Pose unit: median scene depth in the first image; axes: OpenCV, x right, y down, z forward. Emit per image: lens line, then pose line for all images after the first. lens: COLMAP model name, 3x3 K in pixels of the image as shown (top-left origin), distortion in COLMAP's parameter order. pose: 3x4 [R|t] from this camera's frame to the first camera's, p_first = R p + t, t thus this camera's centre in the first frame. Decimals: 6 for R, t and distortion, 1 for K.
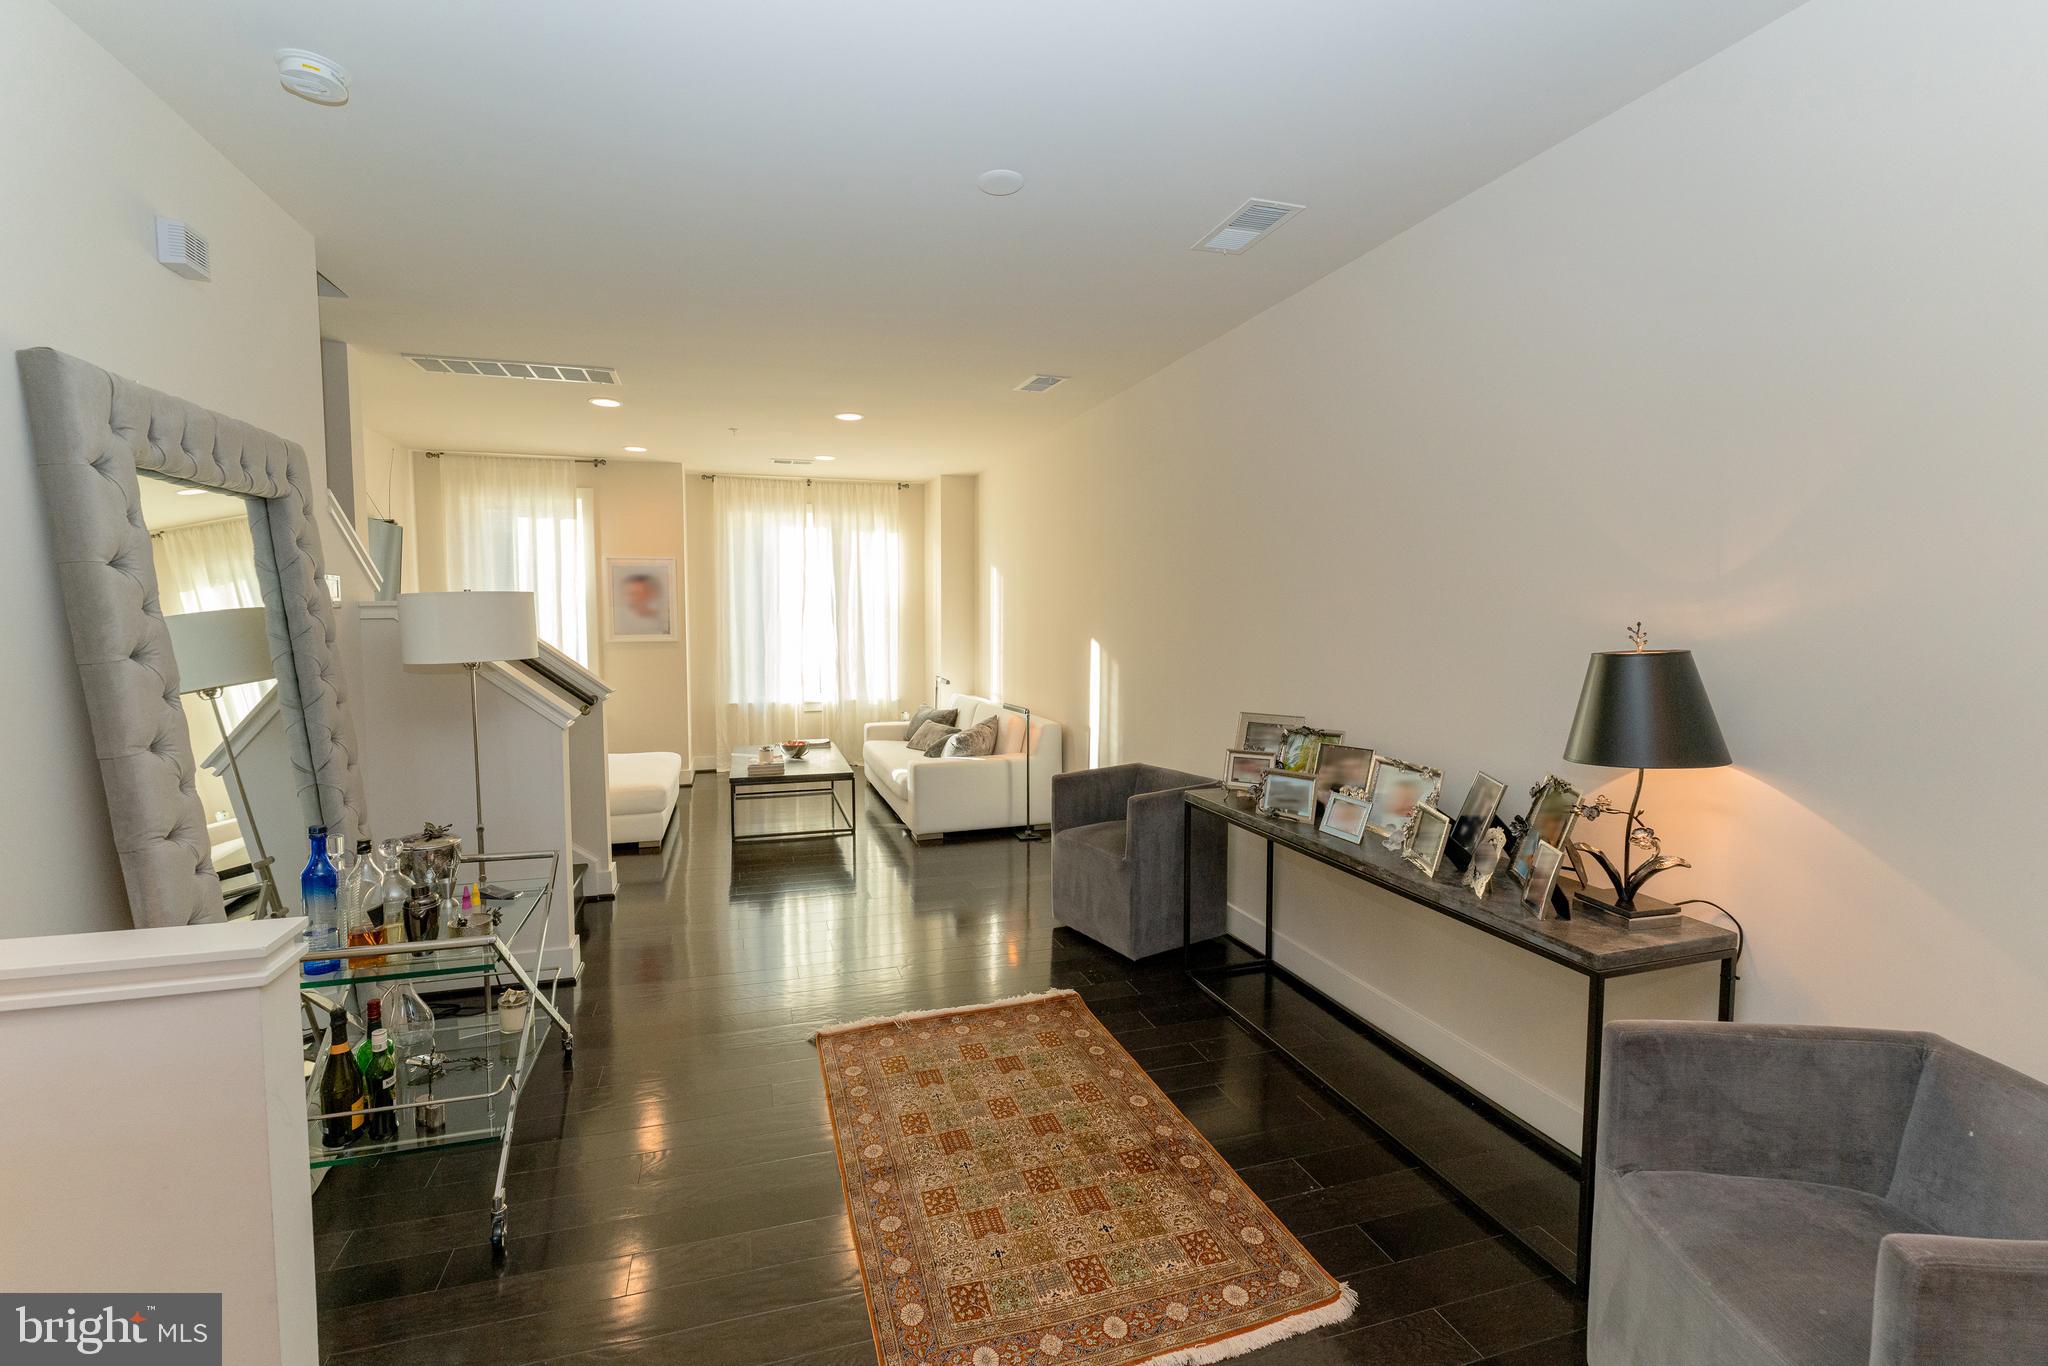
lens RADIAL K [[824.3, 0, 1019.9], [0, 824.3, 657.7], [0, 0, 1]] dist [-0.001234, 0.002002]
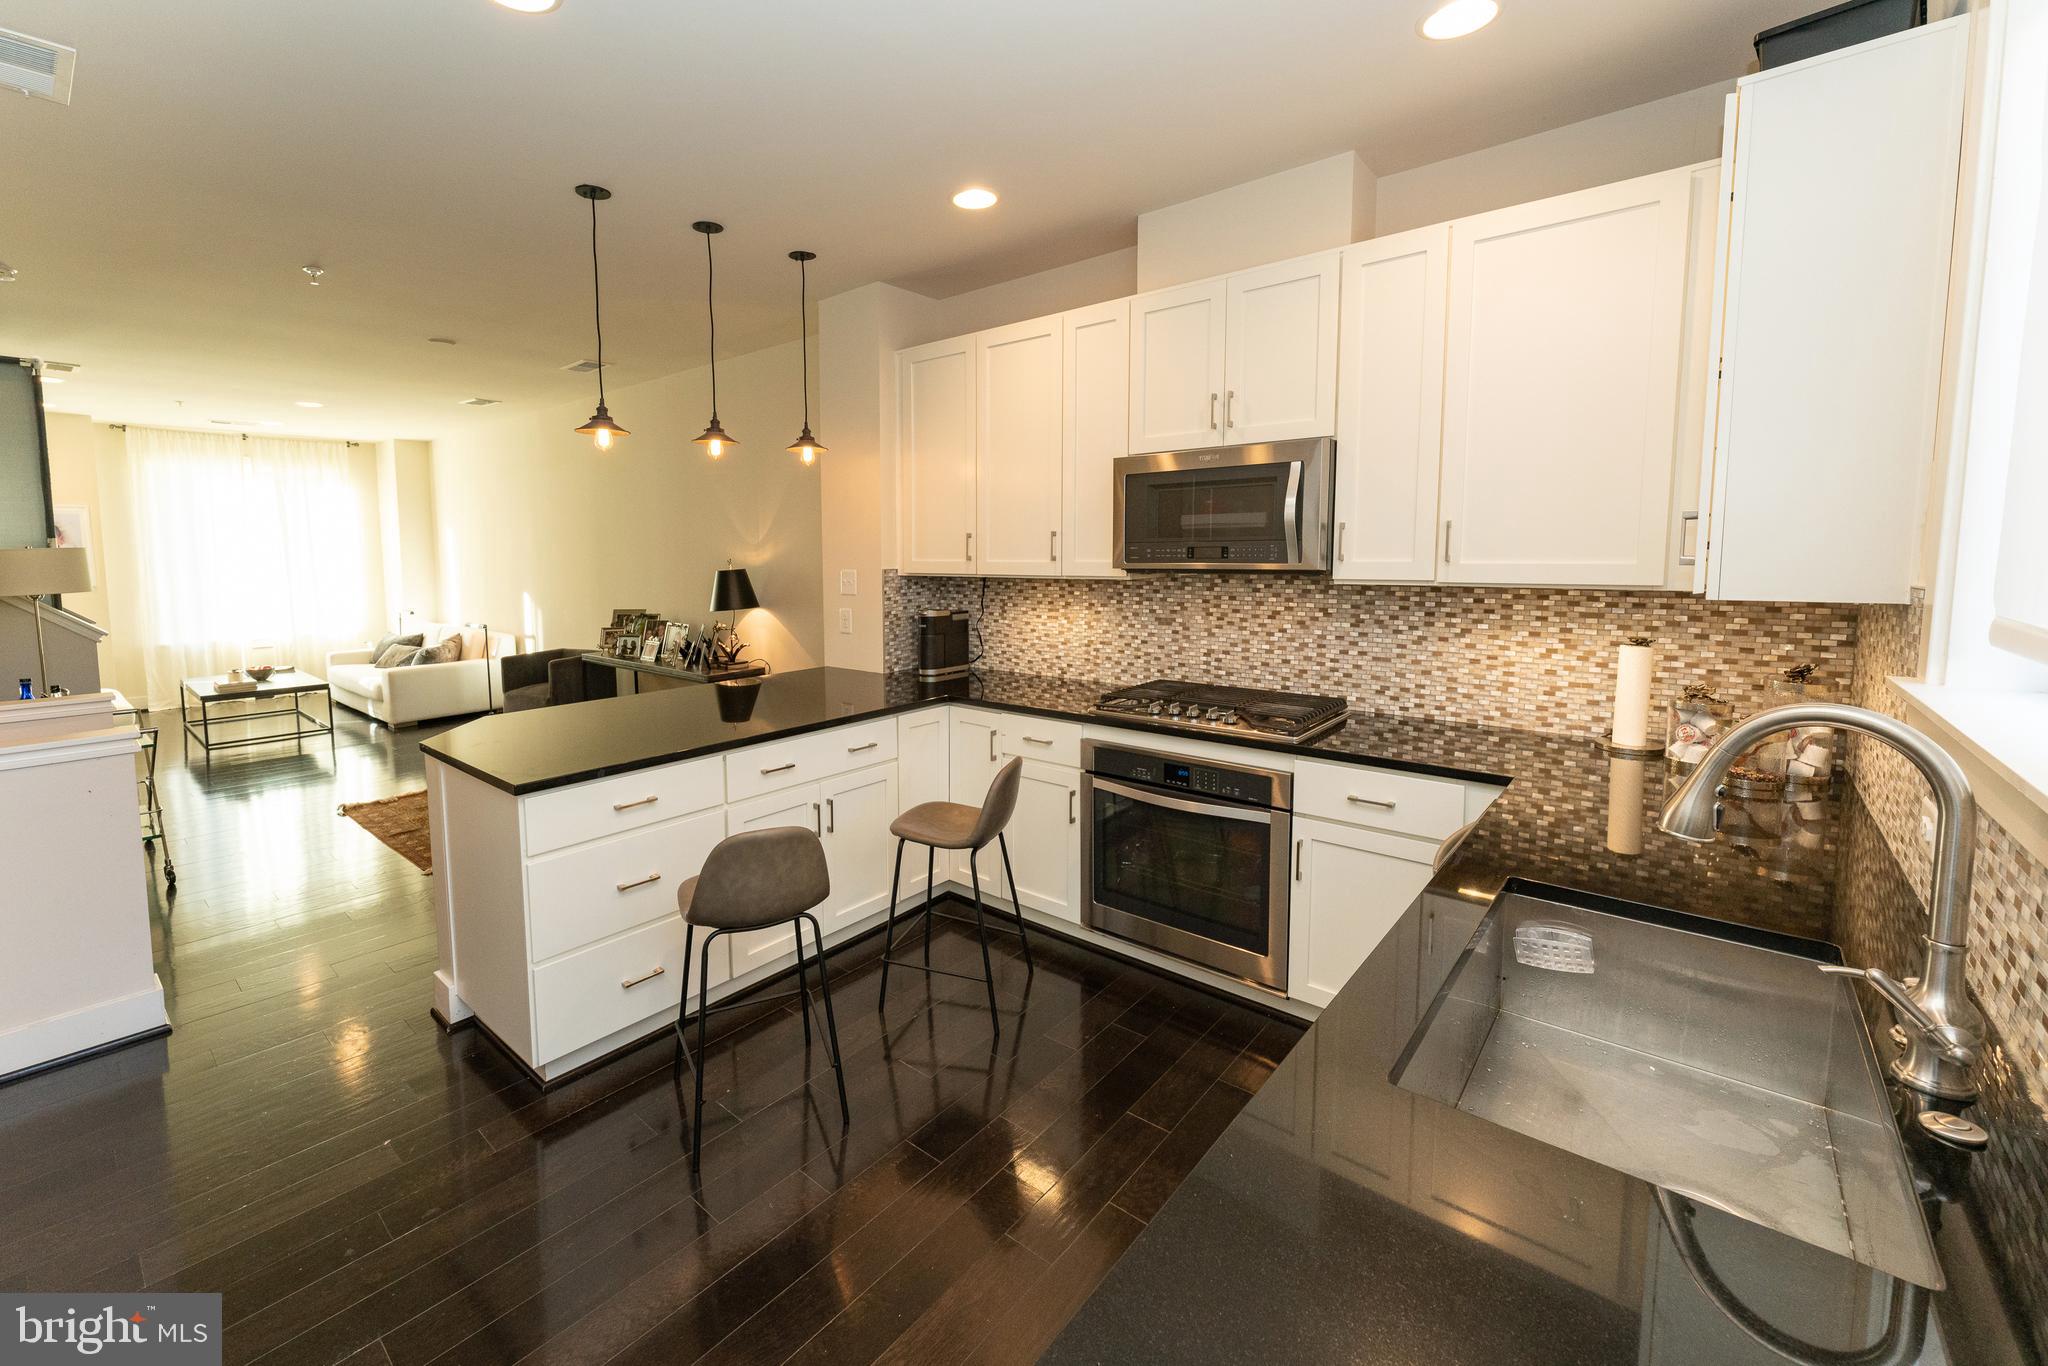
lens RADIAL K [[824.3, 0, 983.7], [0, 824.3, 623.0], [0, 0, 1]] dist [-0.001234, 0.002002]
pose [[0.862182, -0.057273, 0.503351, 0.051717], [0.037180, 0.998063, 0.049879, 0.033030], [-0.505233, -0.024290, 0.862641, -0.921273]]
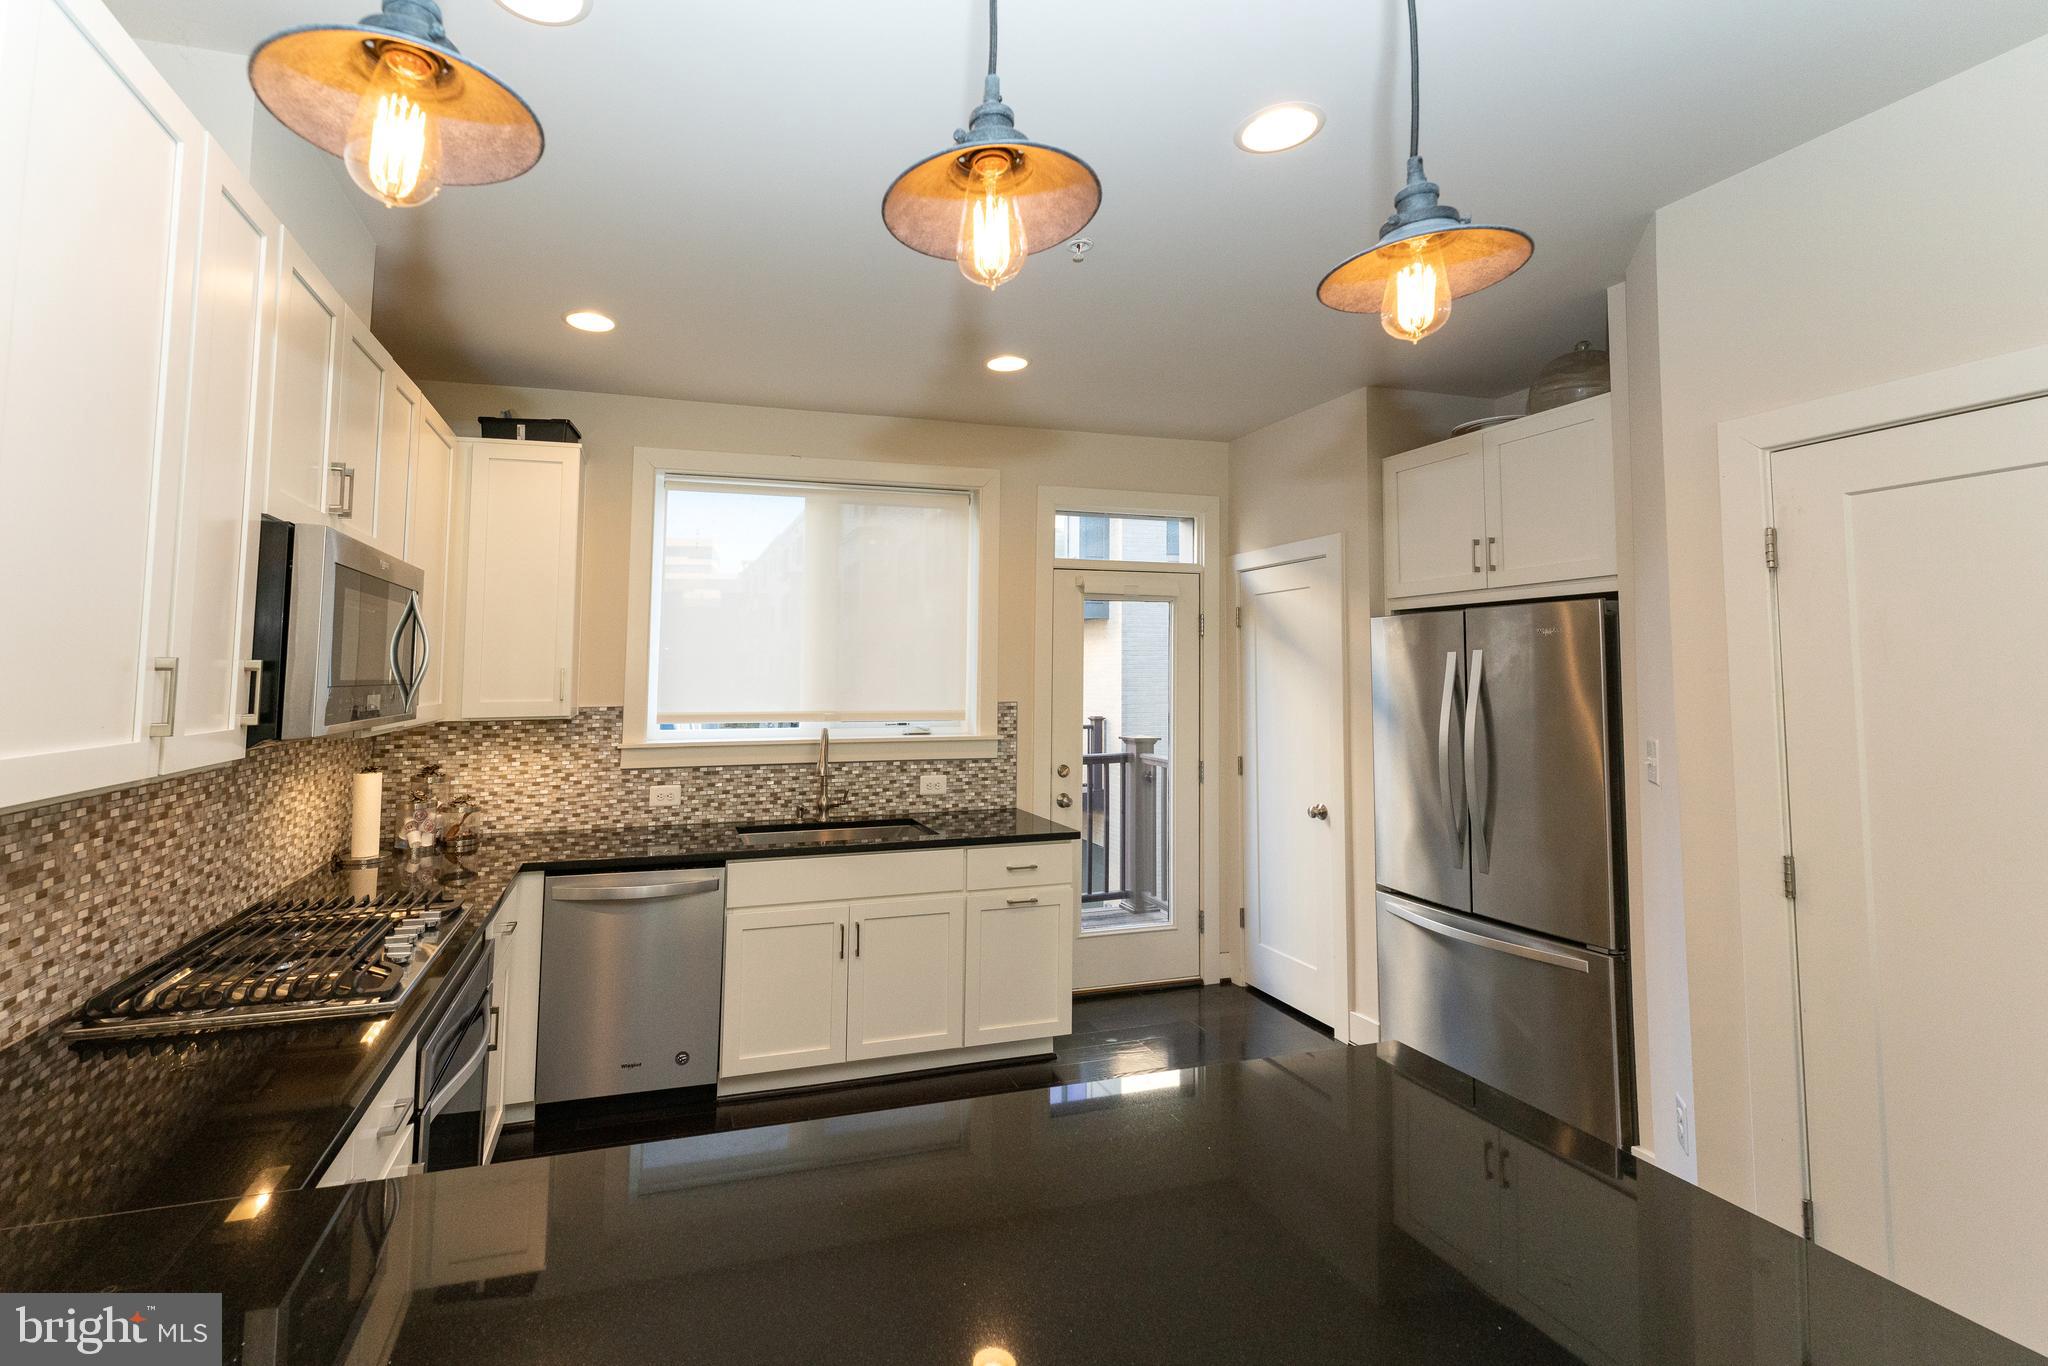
lens RADIAL K [[883.2, 0, 950.3], [0, 883.2, 633.6], [0, 0, 1]] dist [0.000367, 0.000089]
pose [[-0.999966, -0.003524, -0.007453, 0.265177], [-0.003515, 0.999993, -0.001107, -0.032243], [0.007457, -0.001081, -0.999972, 0.220124]]
